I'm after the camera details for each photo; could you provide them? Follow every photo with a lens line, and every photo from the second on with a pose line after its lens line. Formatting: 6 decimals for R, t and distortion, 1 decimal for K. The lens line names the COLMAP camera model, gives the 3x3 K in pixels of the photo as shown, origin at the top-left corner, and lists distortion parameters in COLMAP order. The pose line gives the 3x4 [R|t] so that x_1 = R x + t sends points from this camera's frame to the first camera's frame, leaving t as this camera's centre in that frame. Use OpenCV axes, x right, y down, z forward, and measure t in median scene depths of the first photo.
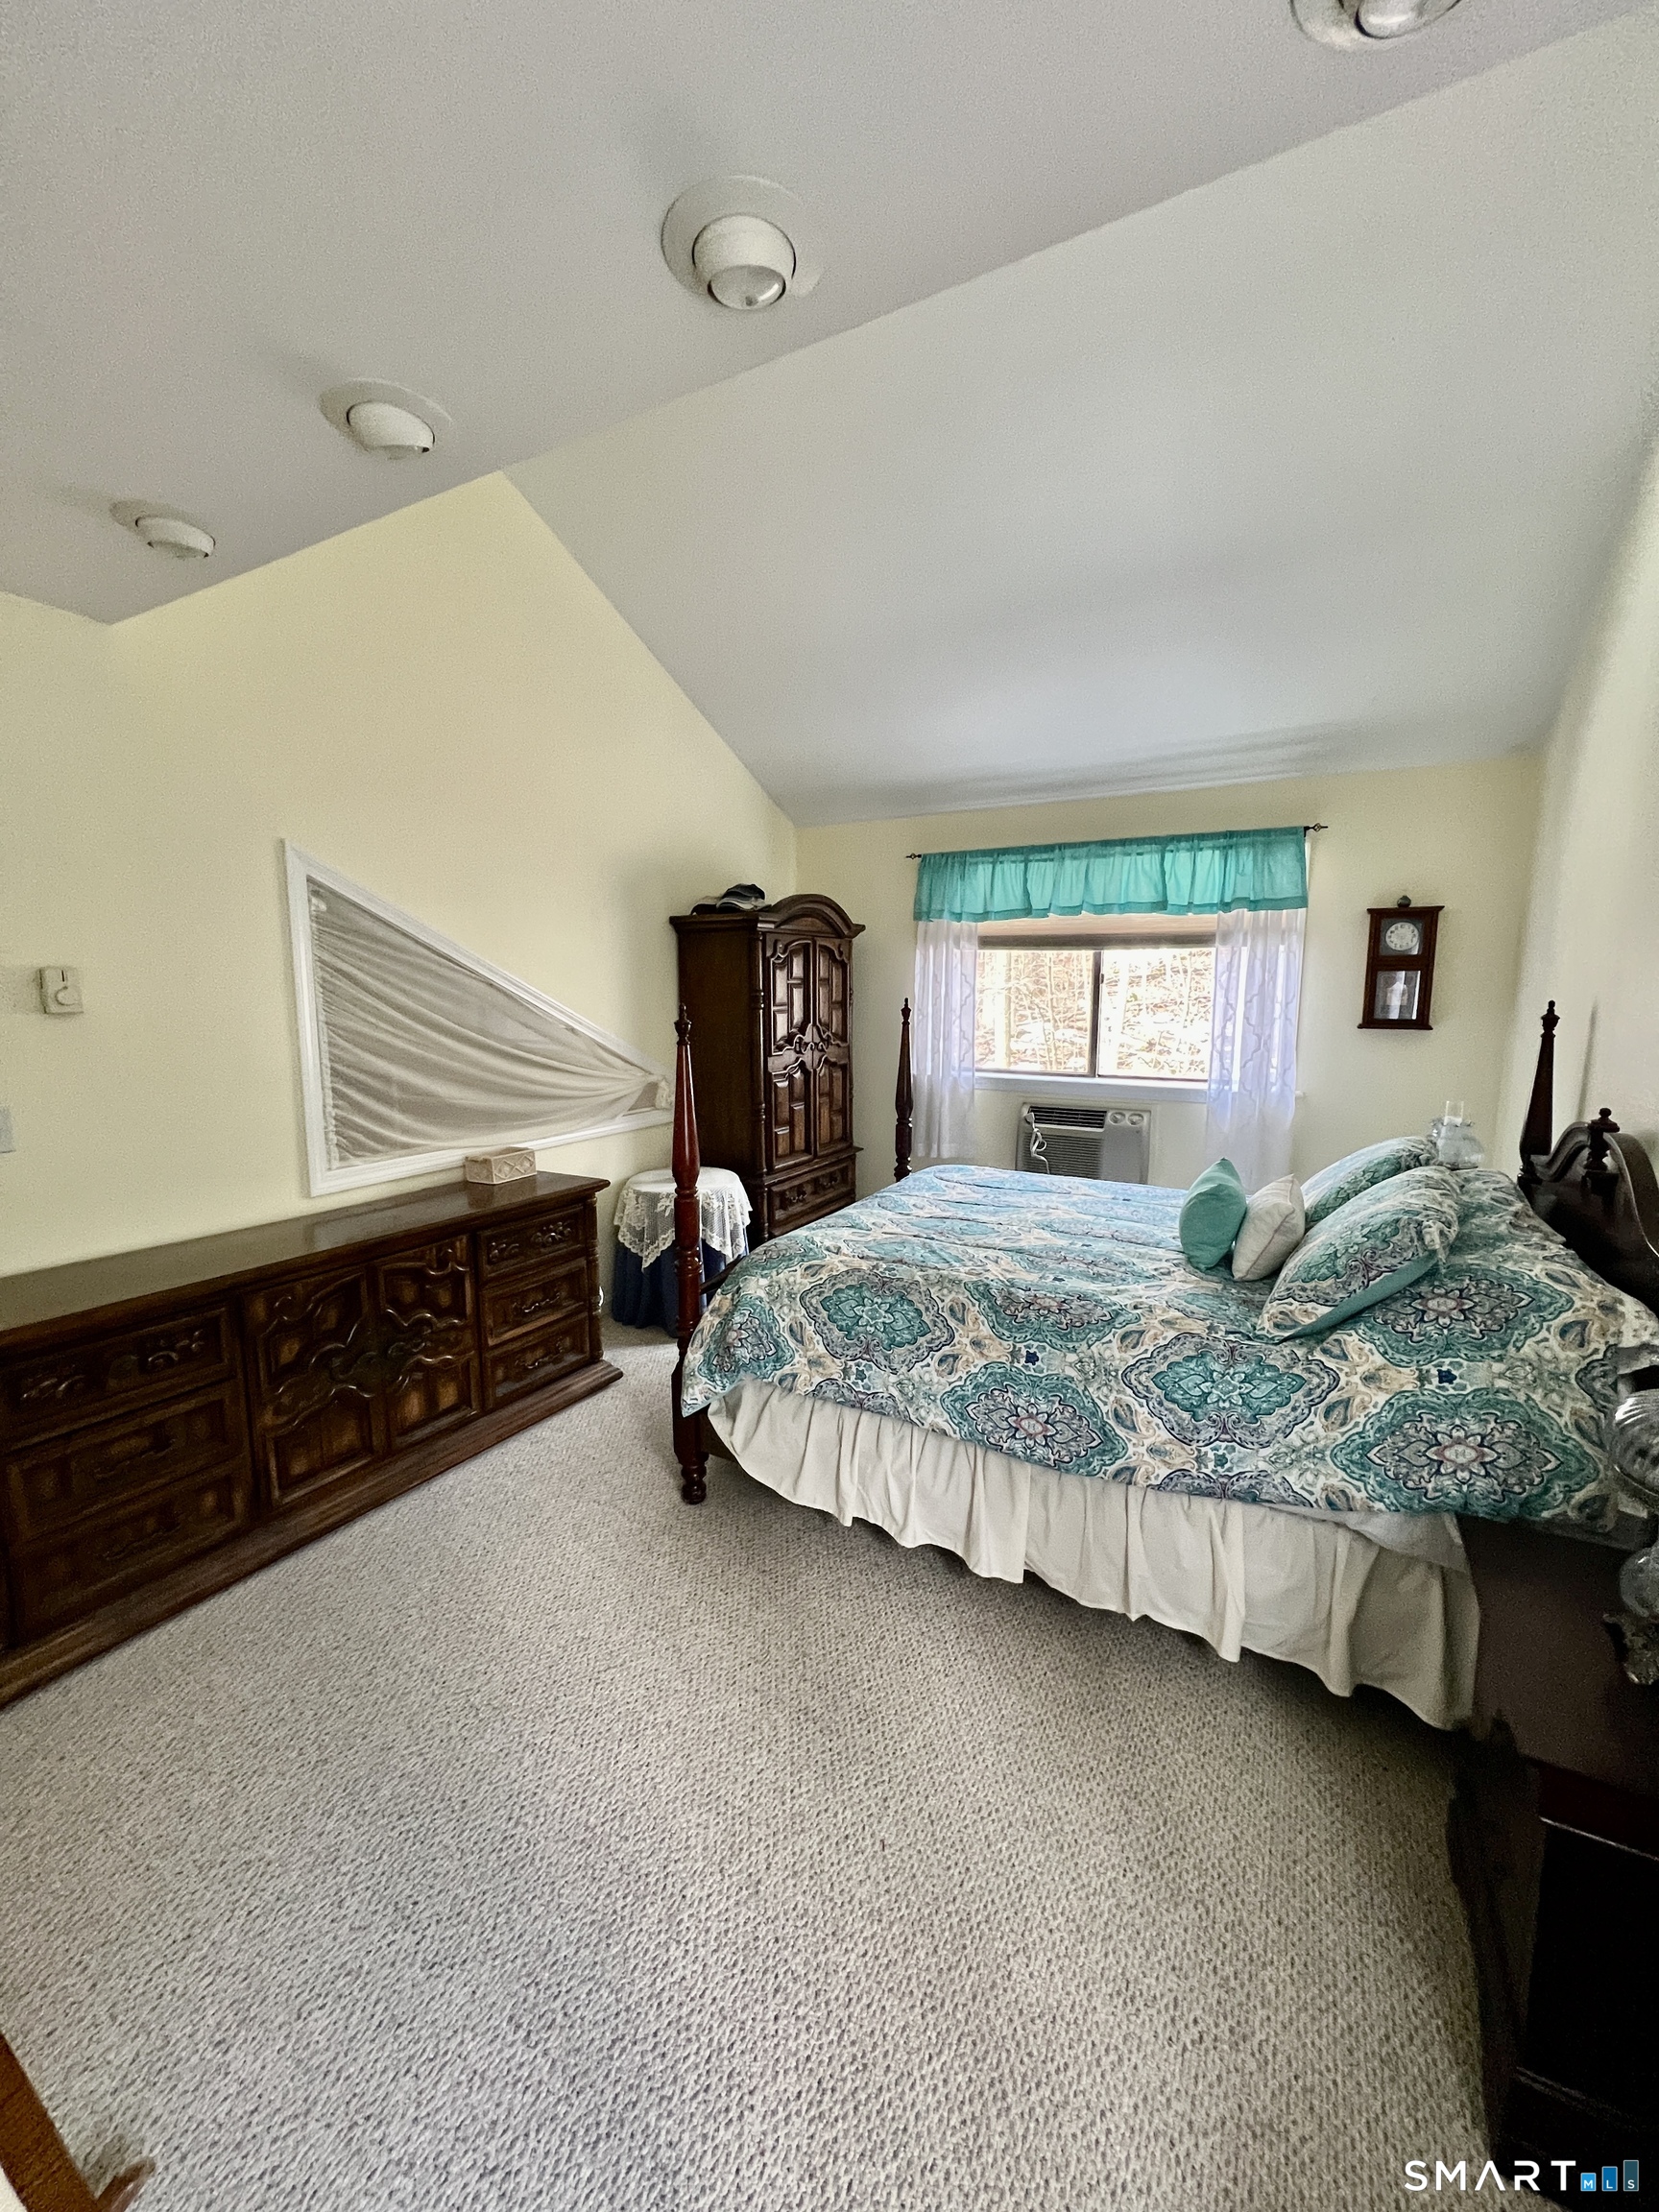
lens RADIAL K [[879.1, 0, 830.3], [0, 879.1, 1112.8], [0, 0, 1]] dist [-0.001566, -0.000335]
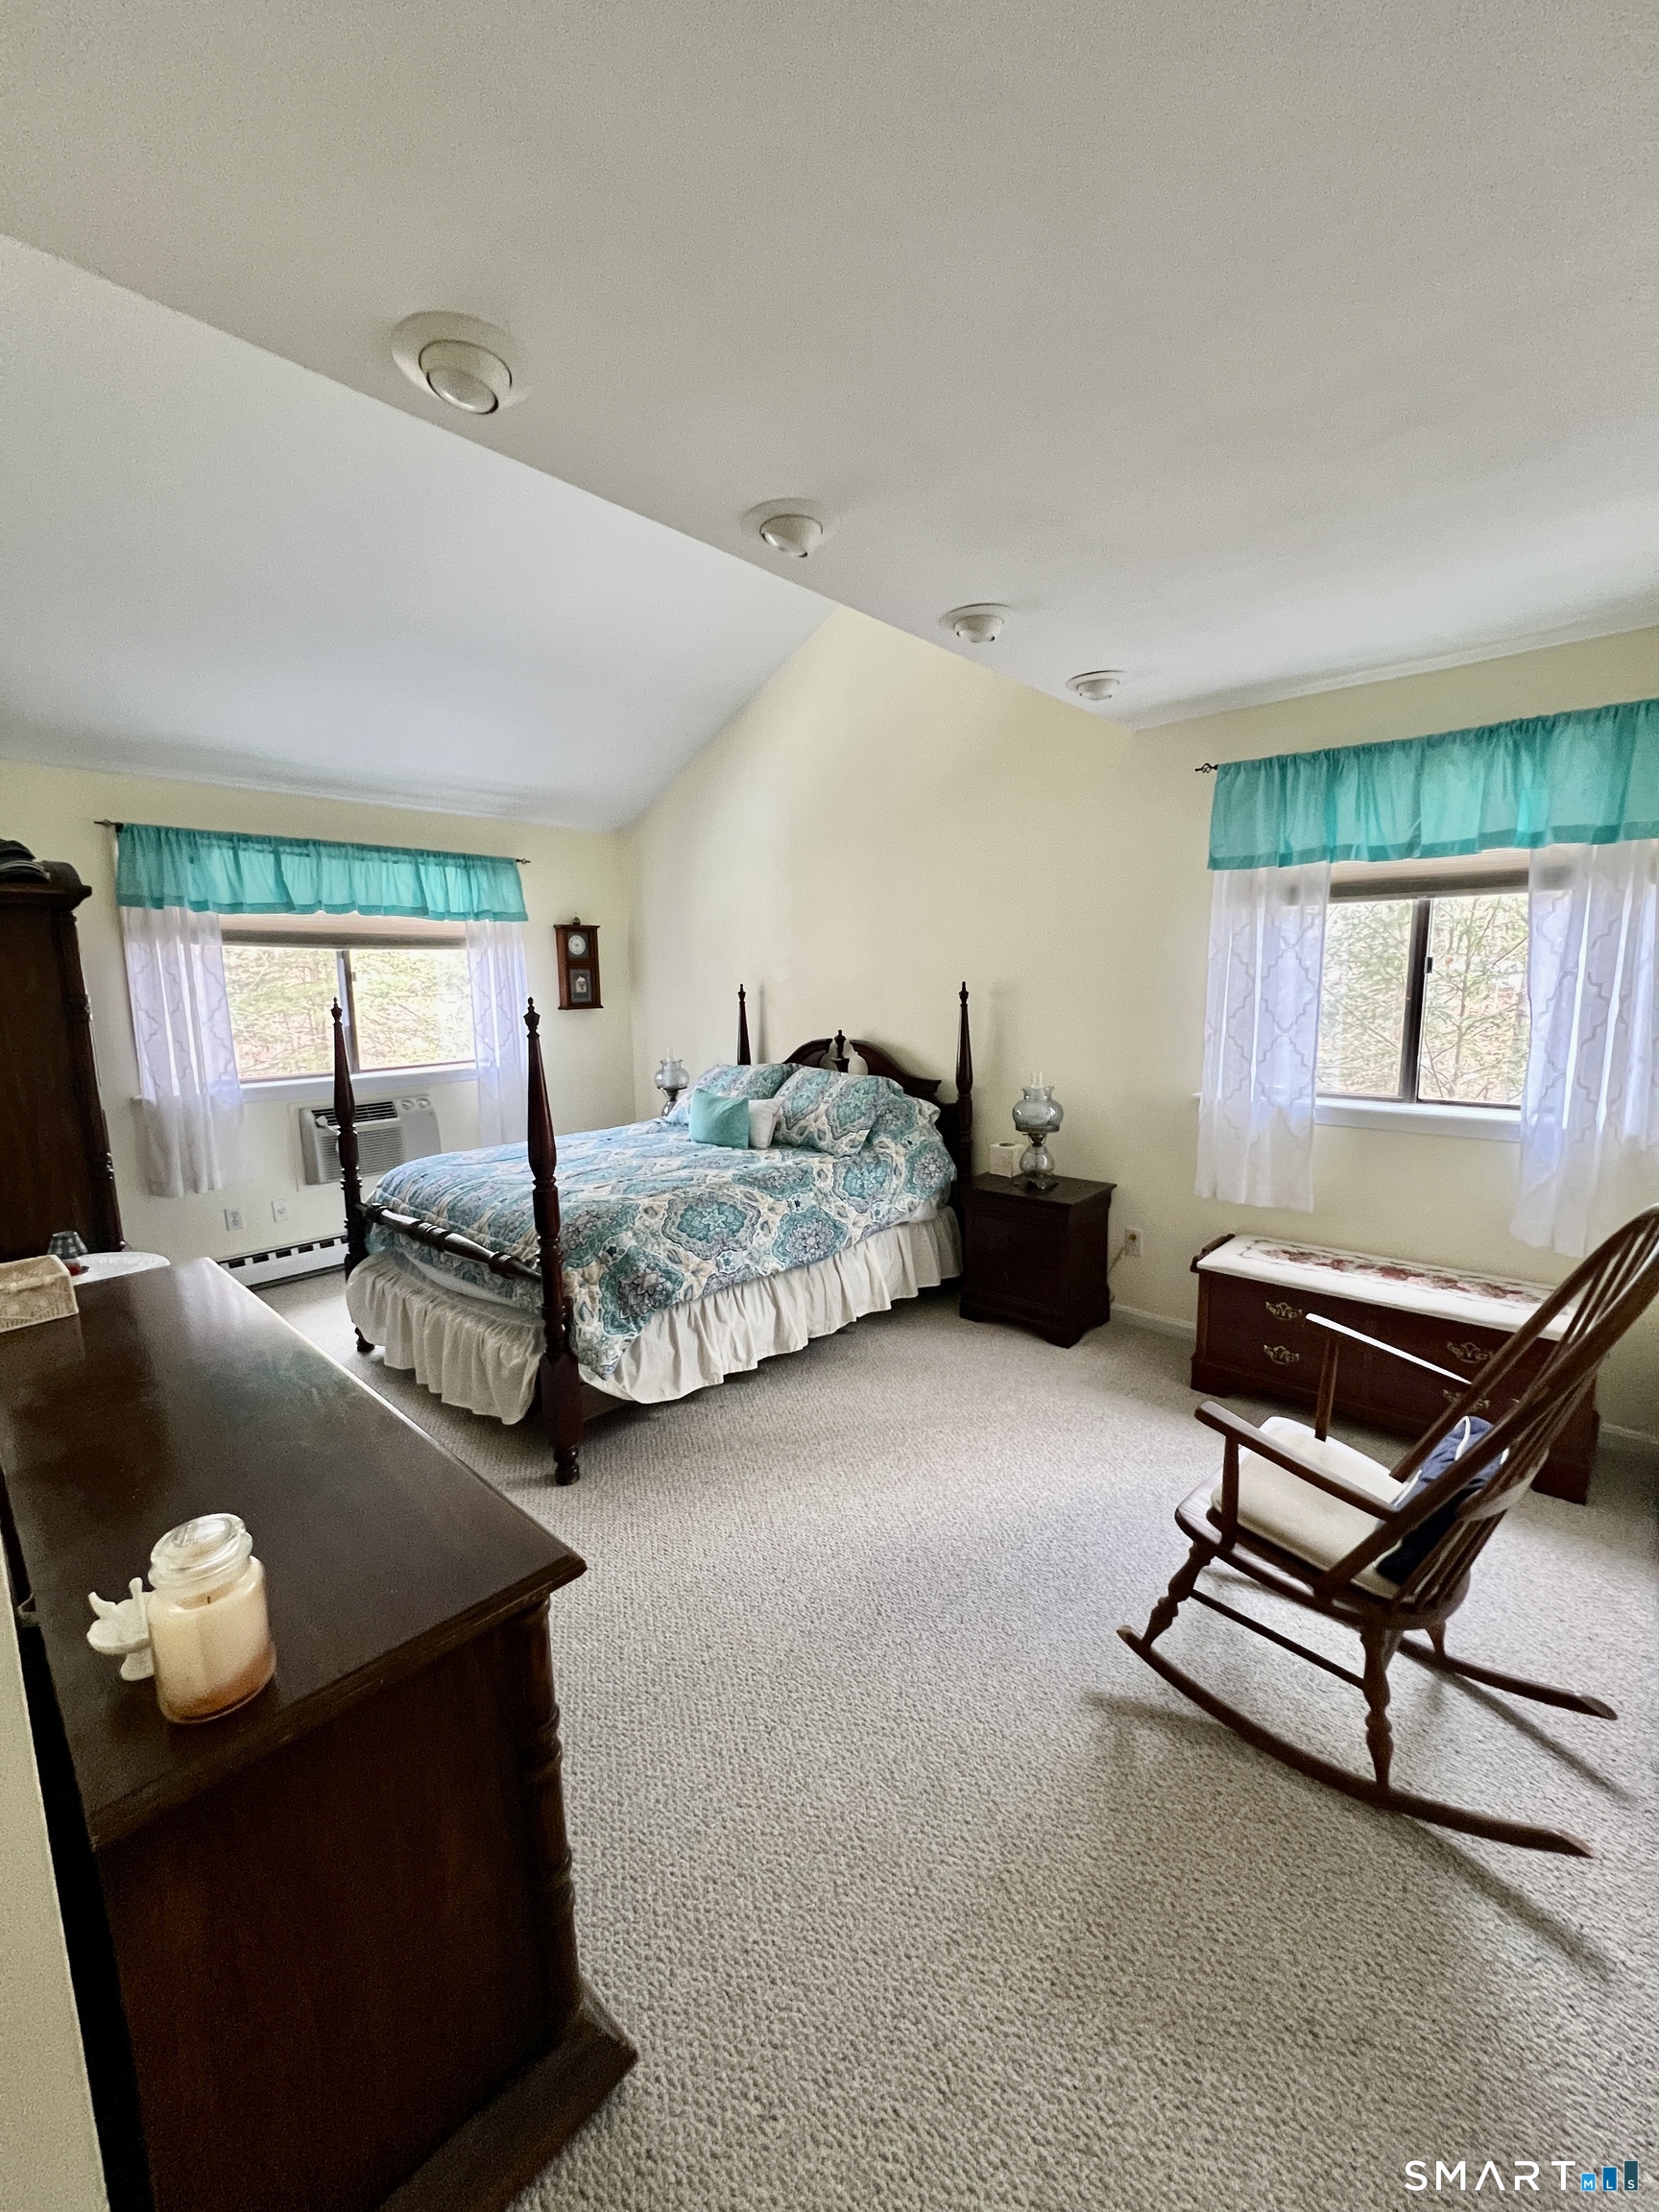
lens RADIAL K [[879.1, 0, 831.4], [0, 879.1, 1098.9], [0, 0, 1]] dist [-0.001566, -0.000335]
pose [[0.230970, -0.140871, 0.962709, -0.661108], [0.159068, 0.981617, 0.105475, -0.036828], [-0.959870, 0.128774, 0.249132, 0.261369]]
